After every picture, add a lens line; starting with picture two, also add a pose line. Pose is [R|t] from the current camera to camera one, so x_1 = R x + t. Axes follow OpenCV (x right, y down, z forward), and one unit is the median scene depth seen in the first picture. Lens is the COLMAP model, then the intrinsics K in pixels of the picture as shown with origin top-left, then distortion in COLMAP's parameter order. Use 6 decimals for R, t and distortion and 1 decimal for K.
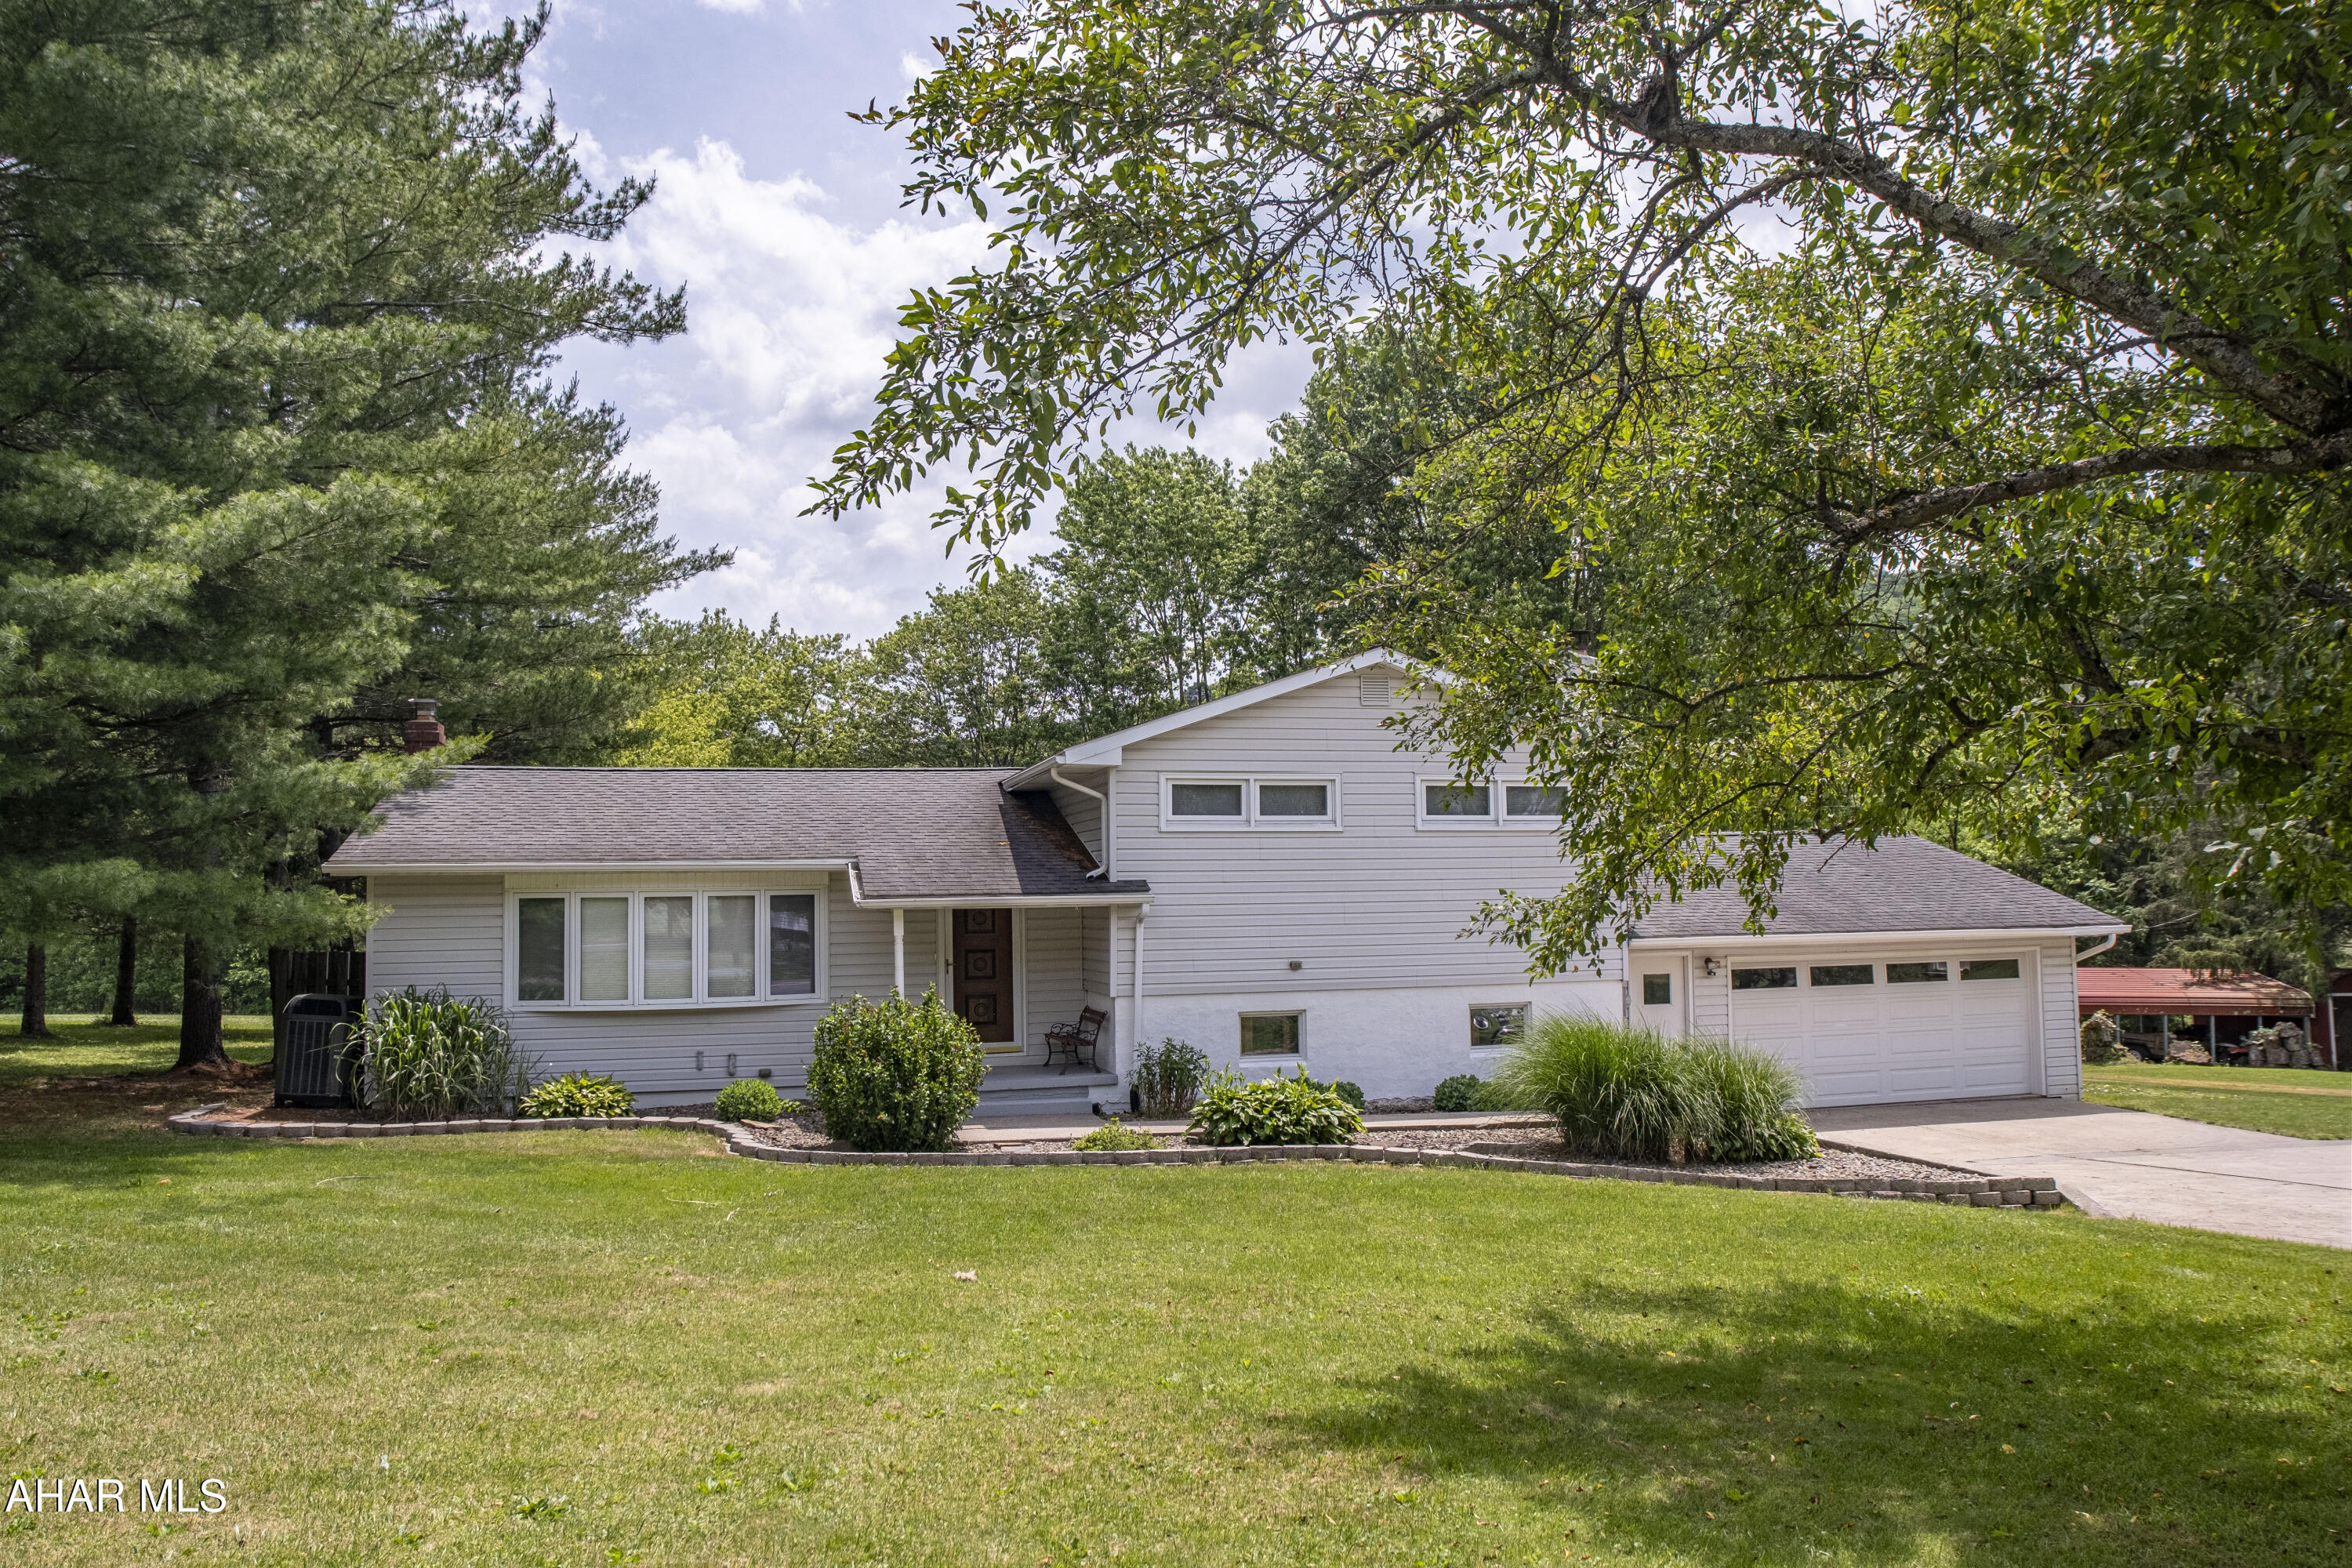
lens RADIAL K [[1670.7, 0, 1185.7], [0, 1670.7, 773.0], [0, 0, 1]] dist [-0.076009, 0.057290]
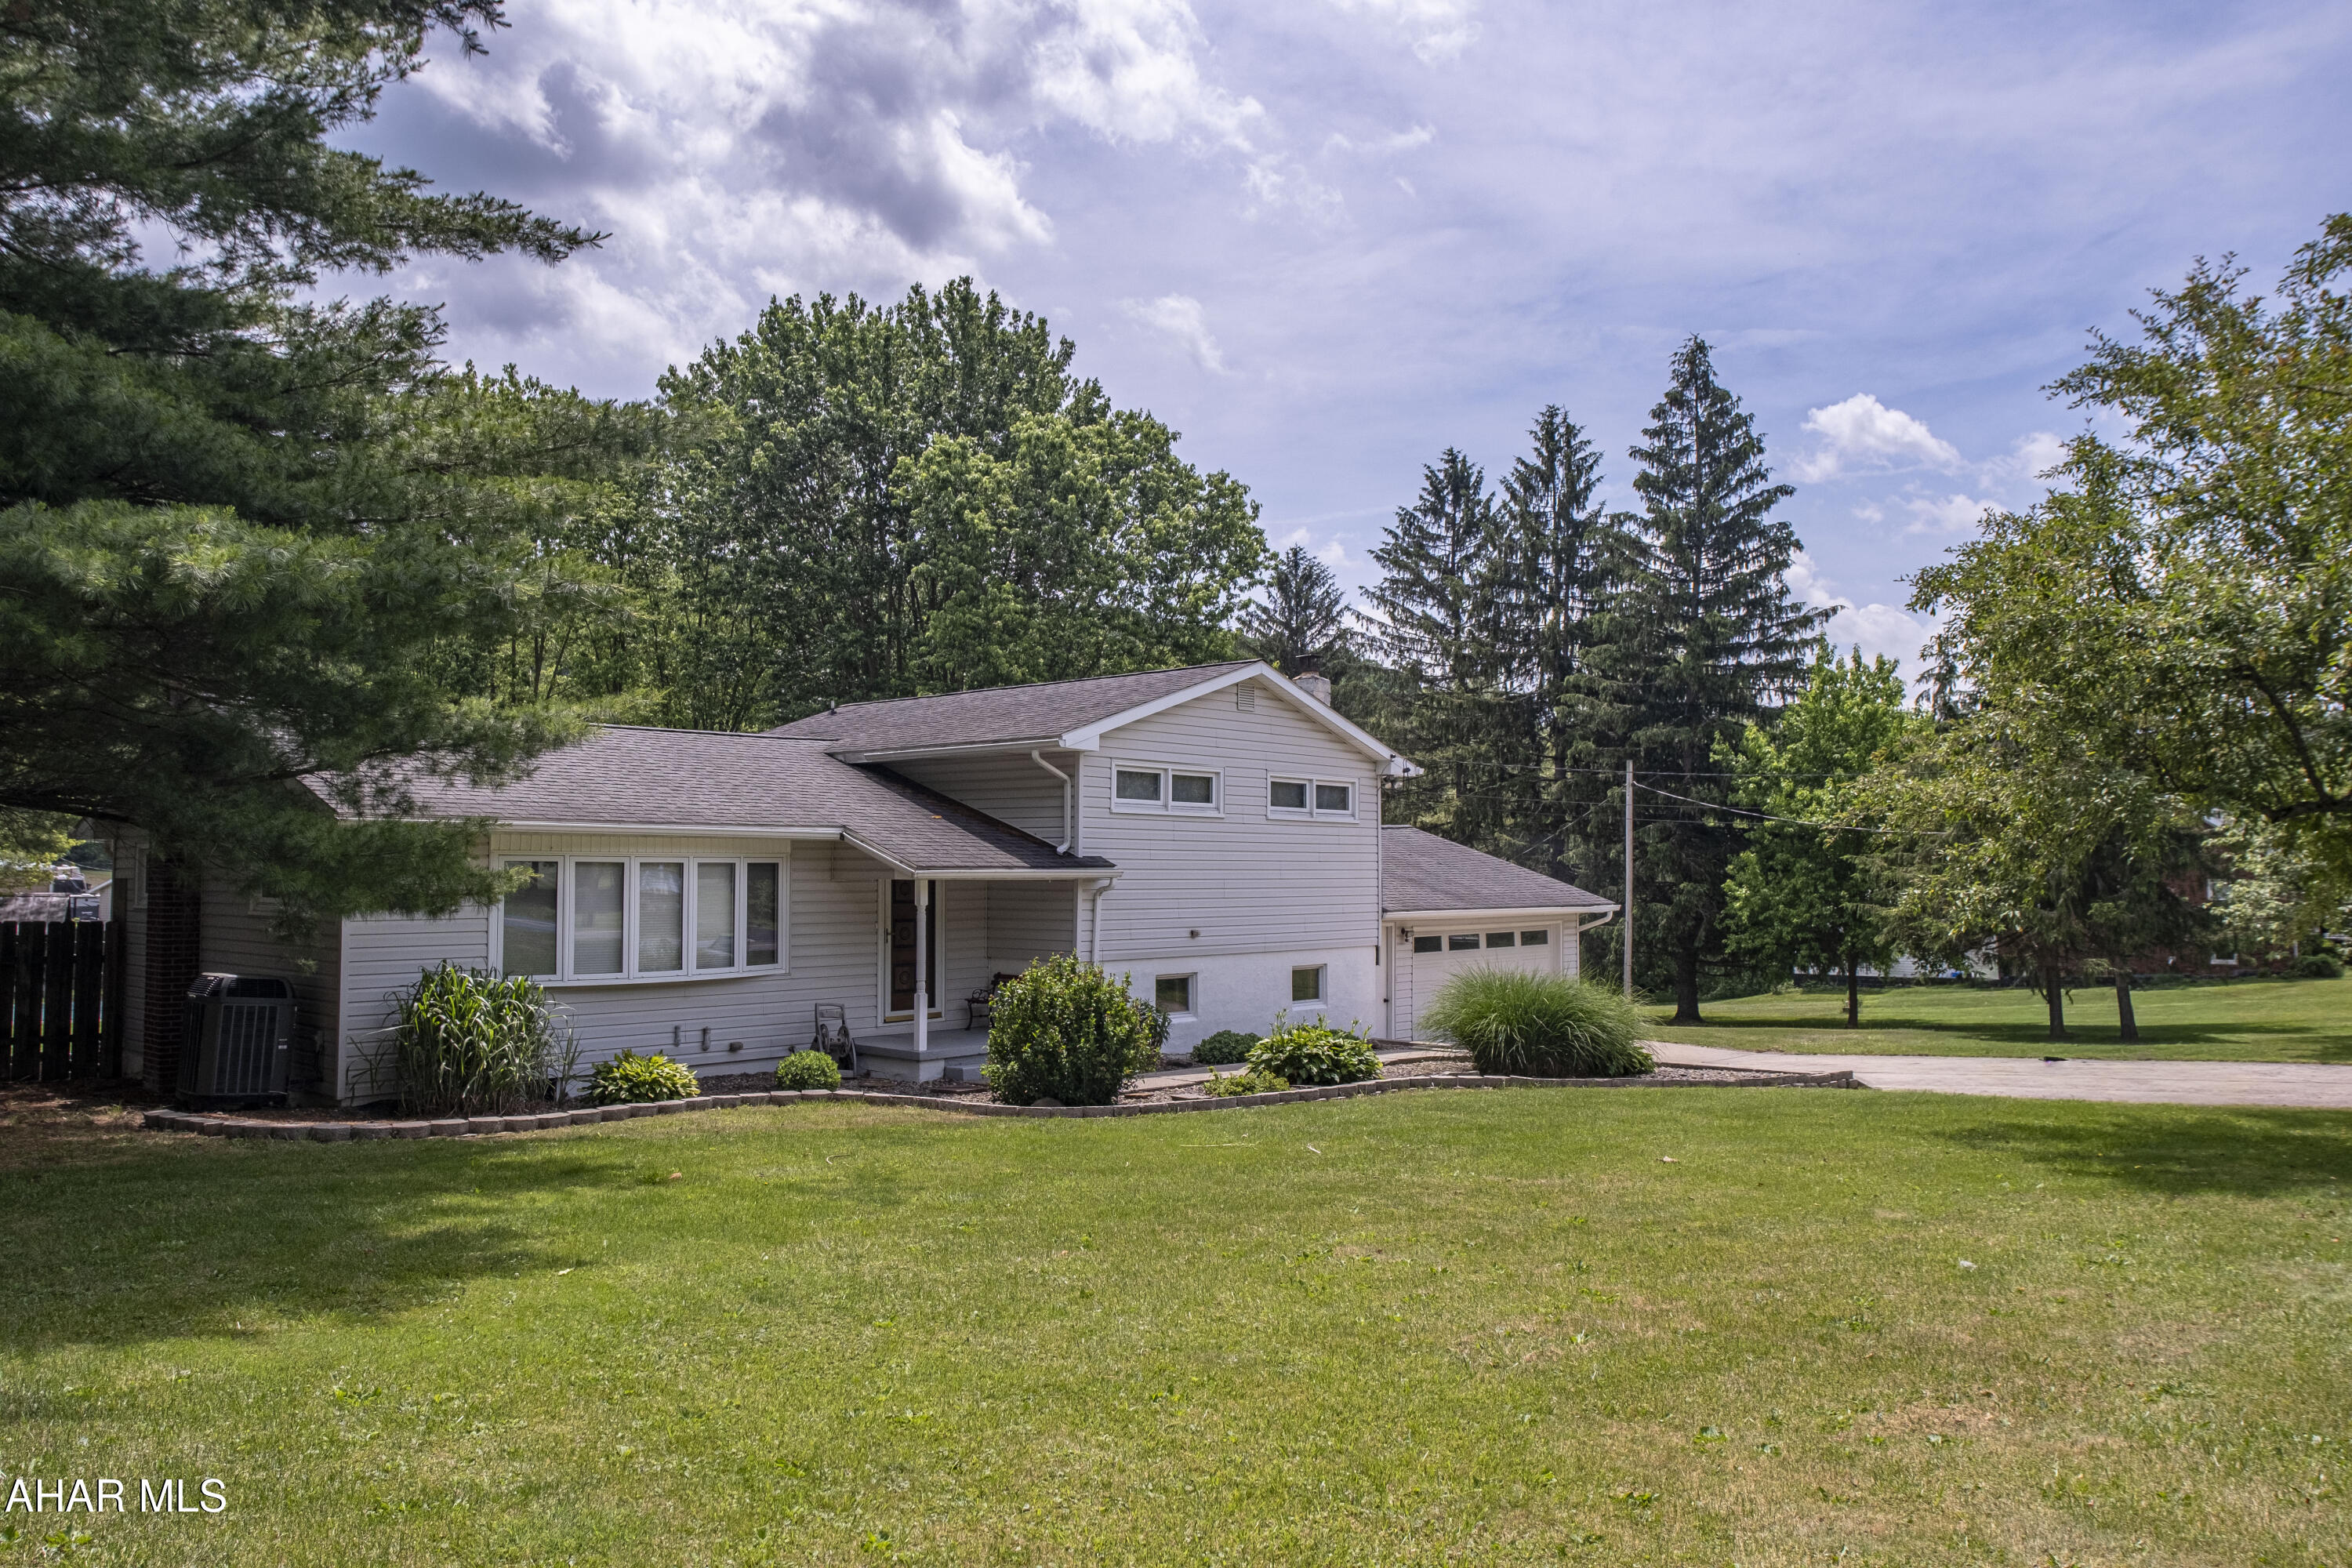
lens RADIAL K [[1670.7, 0, 1185.7], [0, 1670.7, 773.0], [0, 0, 1]] dist [-0.076009, 0.057290]
pose [[0.826008, 0.050806, 0.561364, -0.587476], [-0.059062, 0.998248, -0.003439, 0.009749], [-0.560555, -0.030315, 0.827562, 0.059624]]
